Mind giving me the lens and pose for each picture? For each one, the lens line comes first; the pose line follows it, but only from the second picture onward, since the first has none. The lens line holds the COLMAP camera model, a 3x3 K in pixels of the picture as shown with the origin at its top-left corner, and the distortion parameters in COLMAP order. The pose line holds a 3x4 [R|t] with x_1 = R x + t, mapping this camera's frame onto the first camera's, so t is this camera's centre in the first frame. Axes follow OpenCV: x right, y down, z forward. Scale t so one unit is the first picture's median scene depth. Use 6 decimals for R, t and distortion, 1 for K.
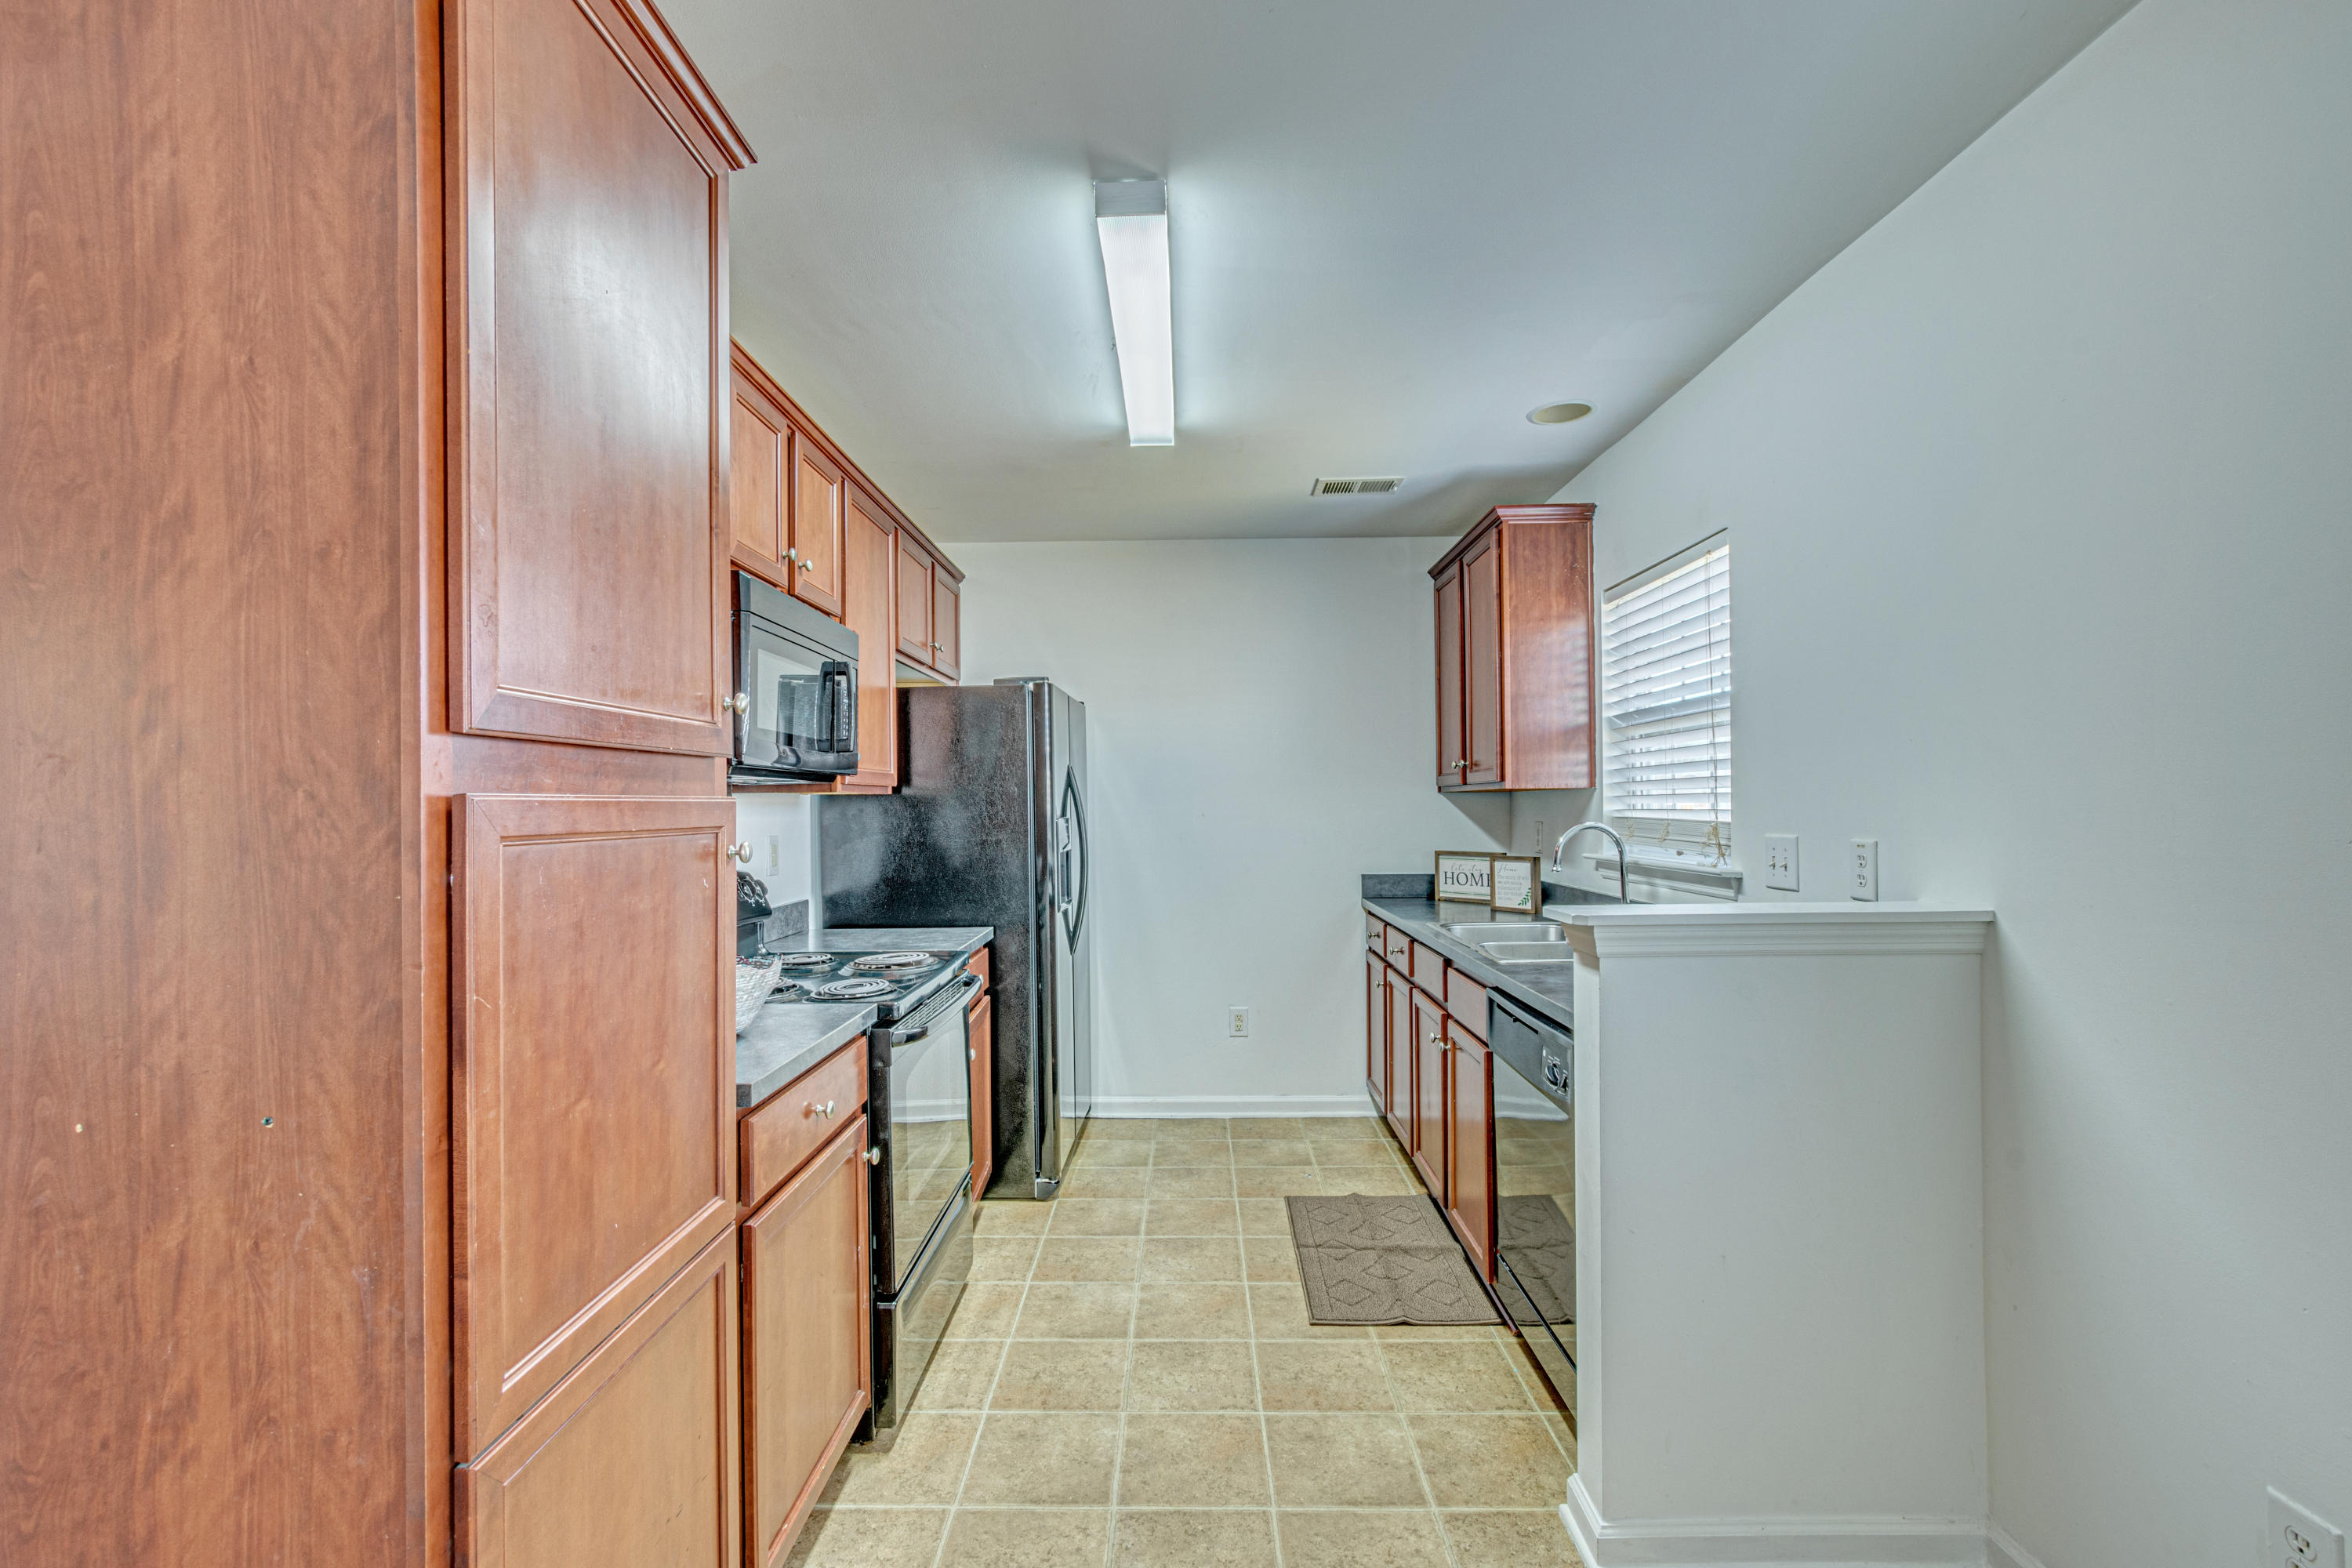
lens RADIAL K [[1042.5, 0, 1168.9], [0, 1042.5, 792.1], [0, 0, 1]] dist [-0.000476, 0.001173]
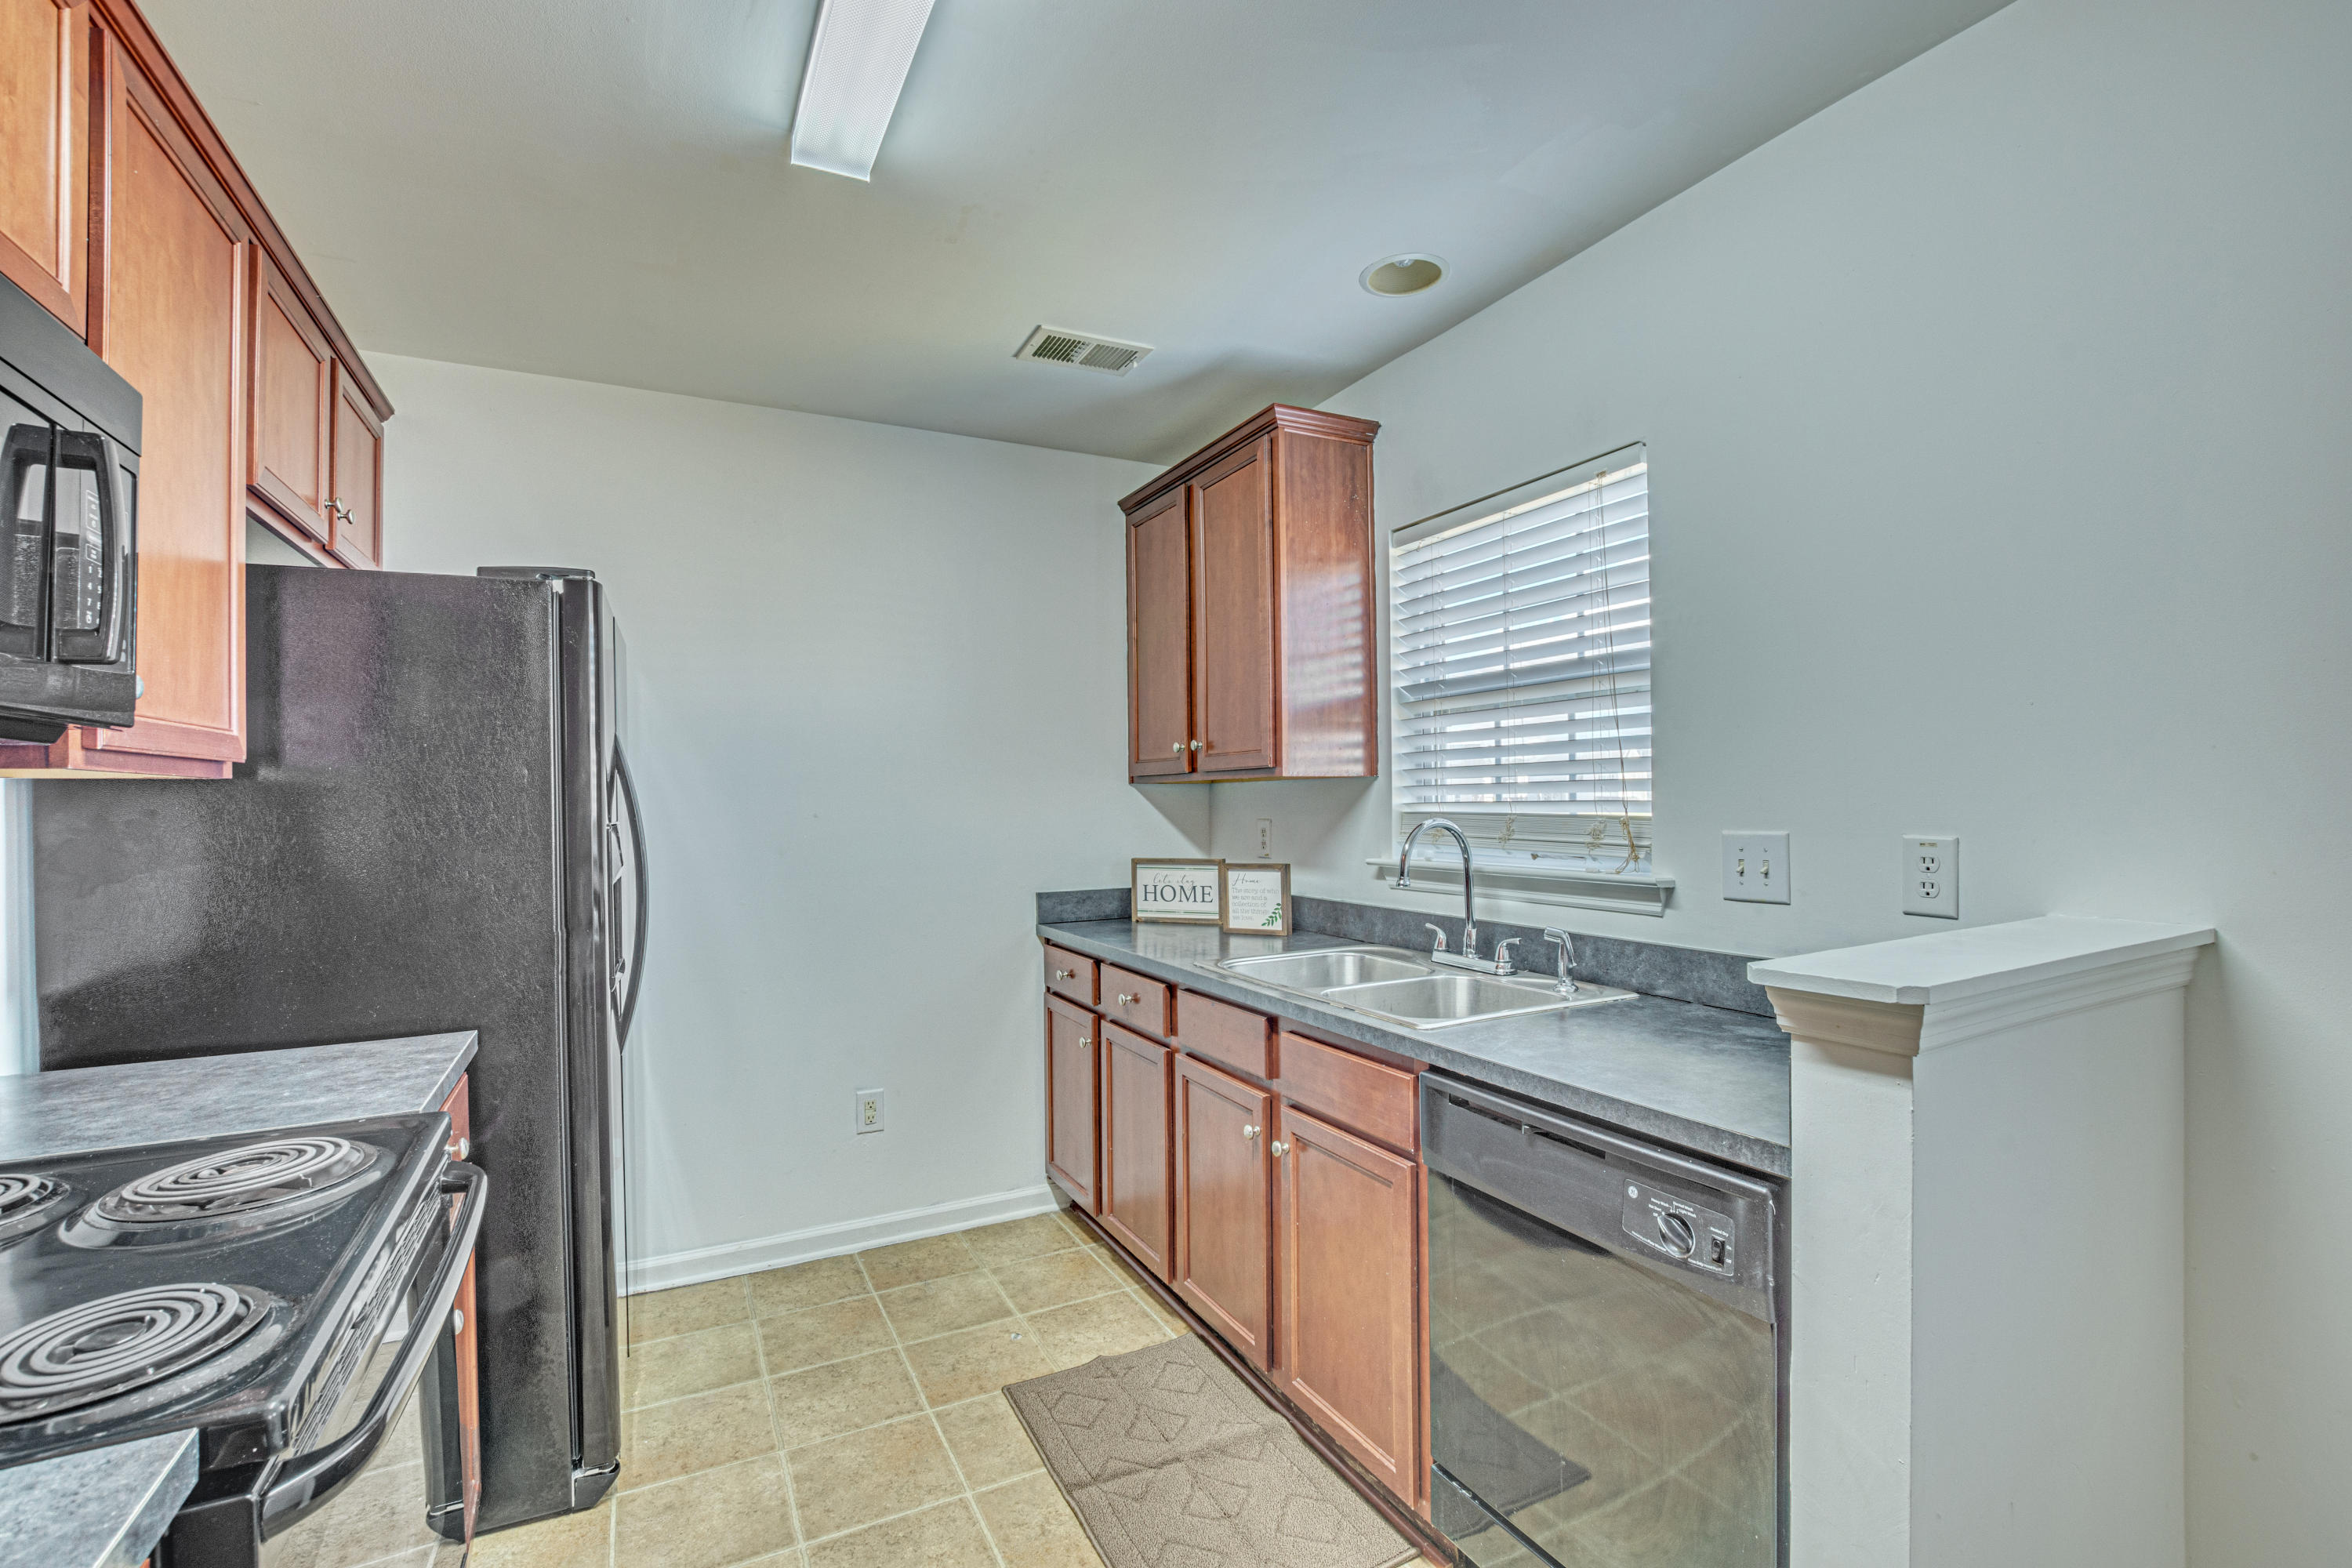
lens RADIAL K [[1048.2, 0, 1194.6], [0, 1048.2, 788.2], [0, 0, 1]] dist [-0.027180, 0.000446]
pose [[0.876182, 0.001823, 0.481977, -0.103531], [-0.000387, 0.999995, -0.003079, 0.007688], [-0.481980, 0.002511, 0.876179, 0.368590]]
